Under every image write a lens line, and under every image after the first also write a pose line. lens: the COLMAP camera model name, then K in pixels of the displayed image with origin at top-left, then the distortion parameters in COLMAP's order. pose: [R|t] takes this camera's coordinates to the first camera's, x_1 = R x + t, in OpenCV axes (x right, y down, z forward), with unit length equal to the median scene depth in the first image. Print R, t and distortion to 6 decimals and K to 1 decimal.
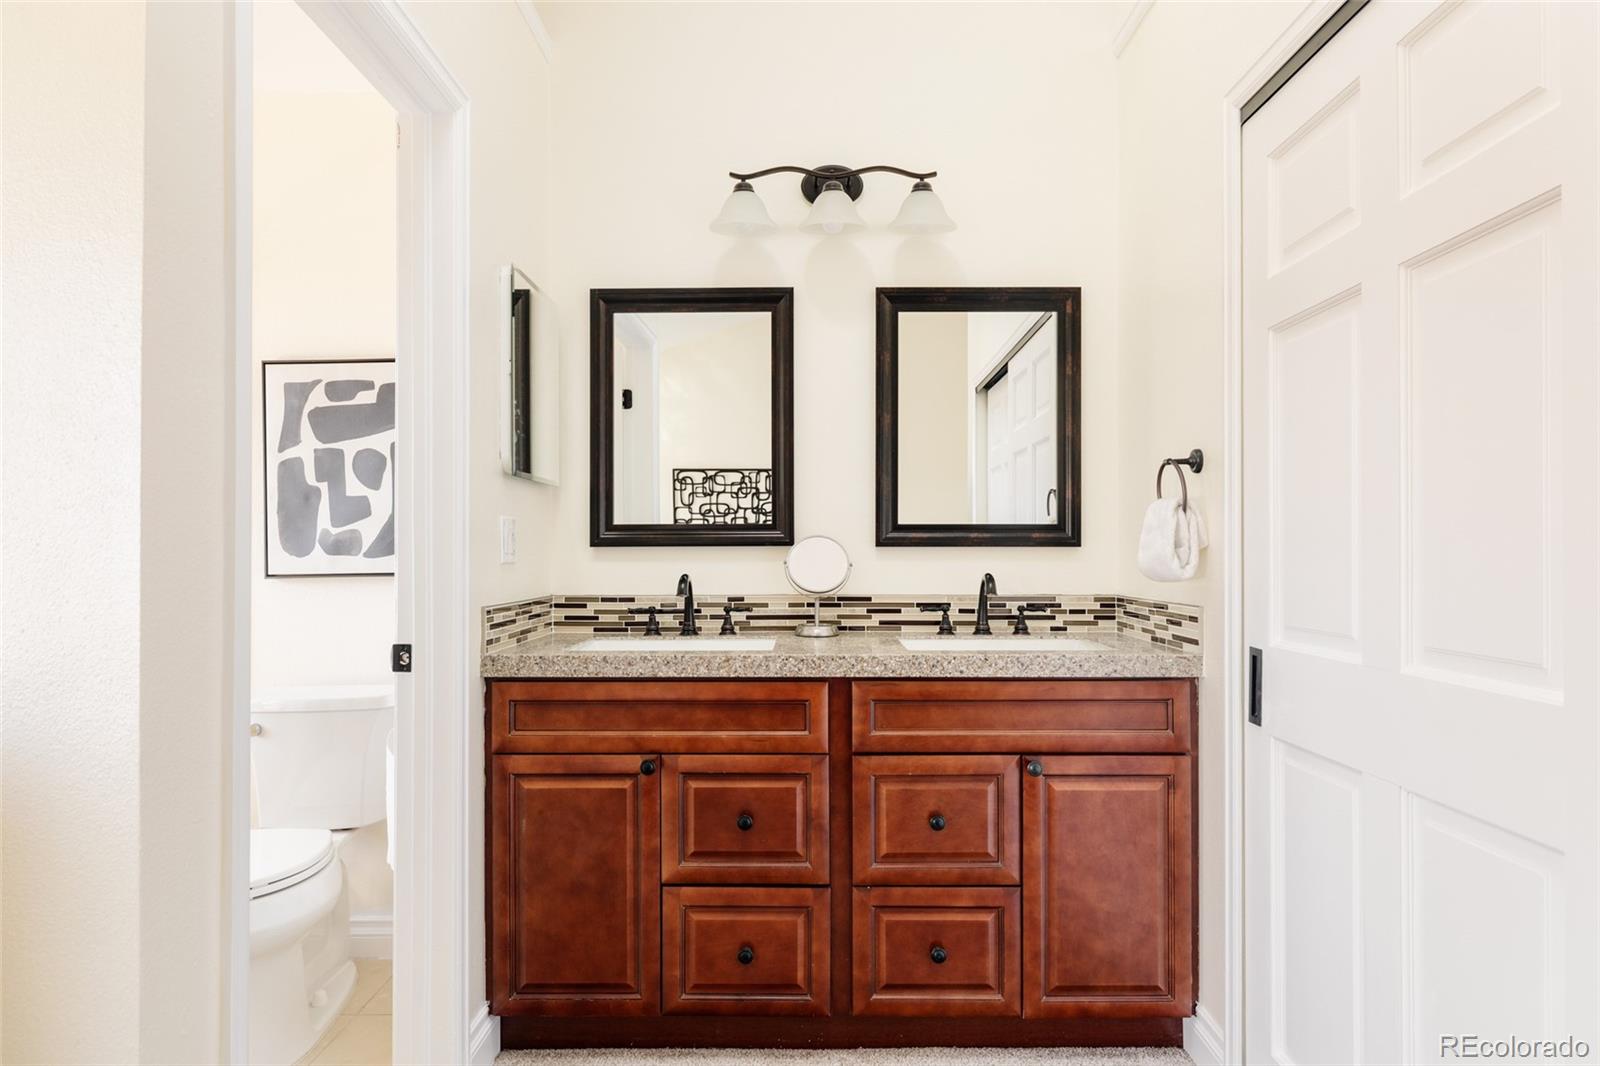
lens RADIAL K [[964.2, 0, 806.9], [0, 964.2, 549.1], [0, 0, 1]] dist [-0.000499, 0.002843]
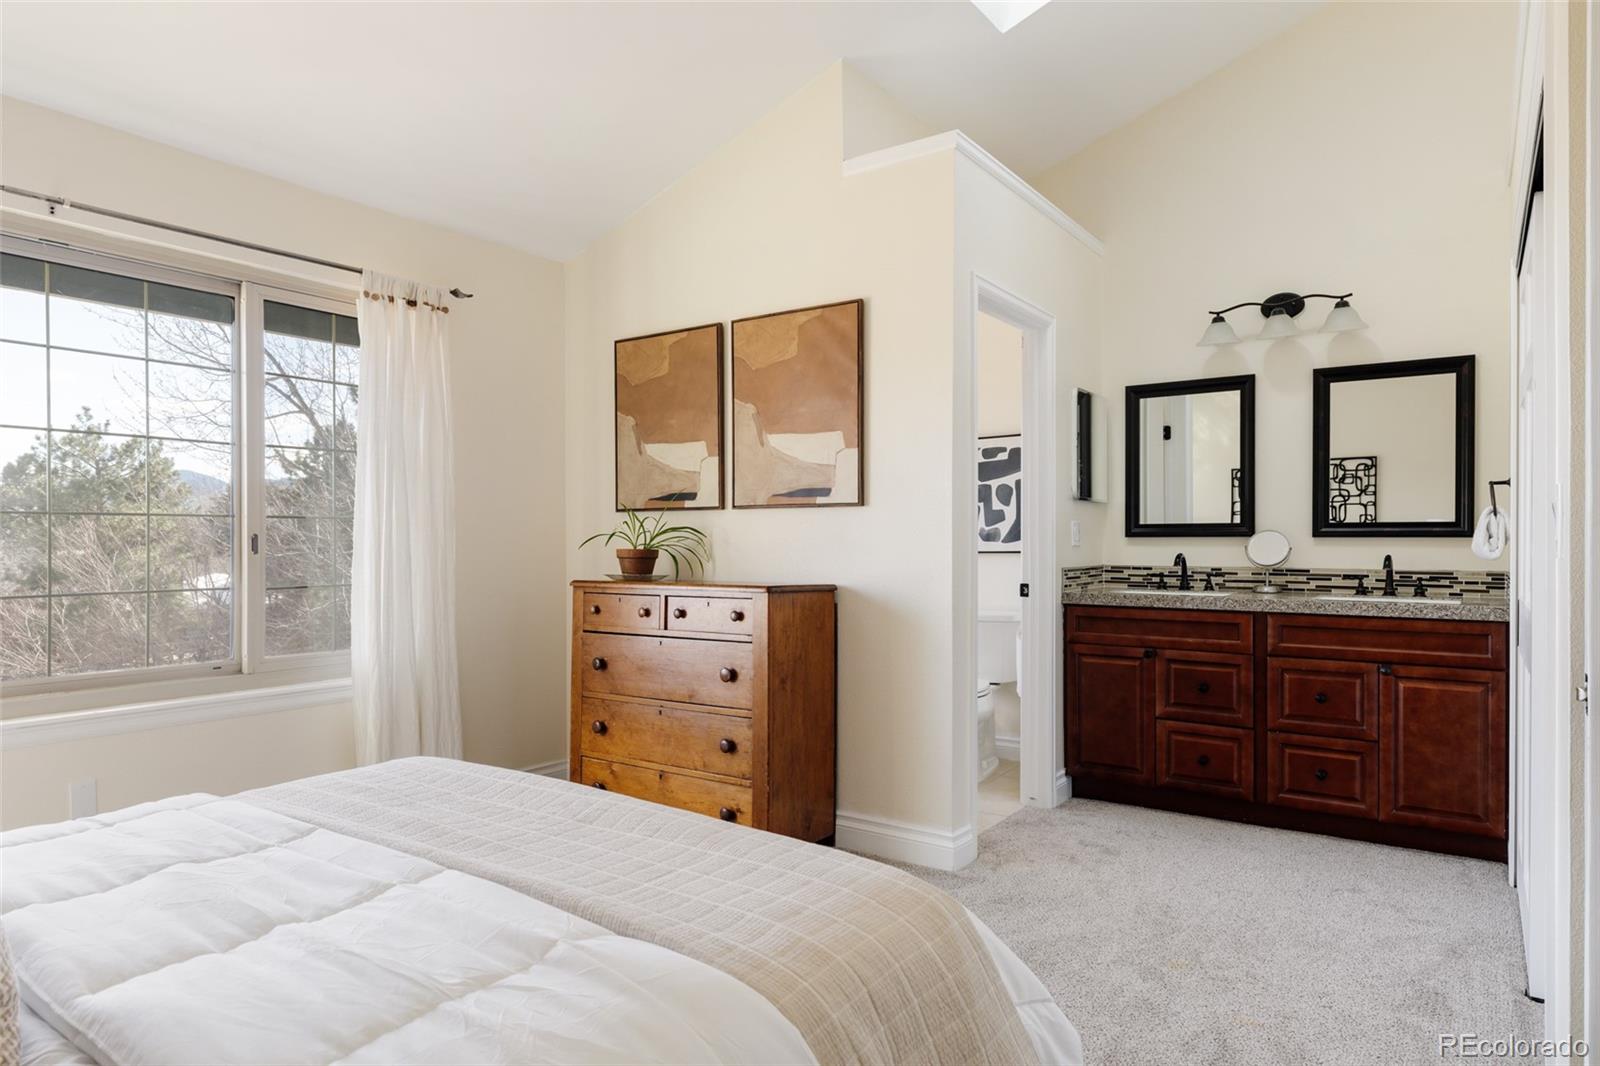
lens RADIAL K [[964.2, 0, 803.7], [0, 964.2, 532.6], [0, 0, 1]] dist [-0.000499, 0.002843]
pose [[0.823975, -0.001898, -0.566623, 0.325280], [-0.000655, 0.999991, -0.004302, -0.003289], [0.566626, 0.003915, 0.823966, -0.871124]]
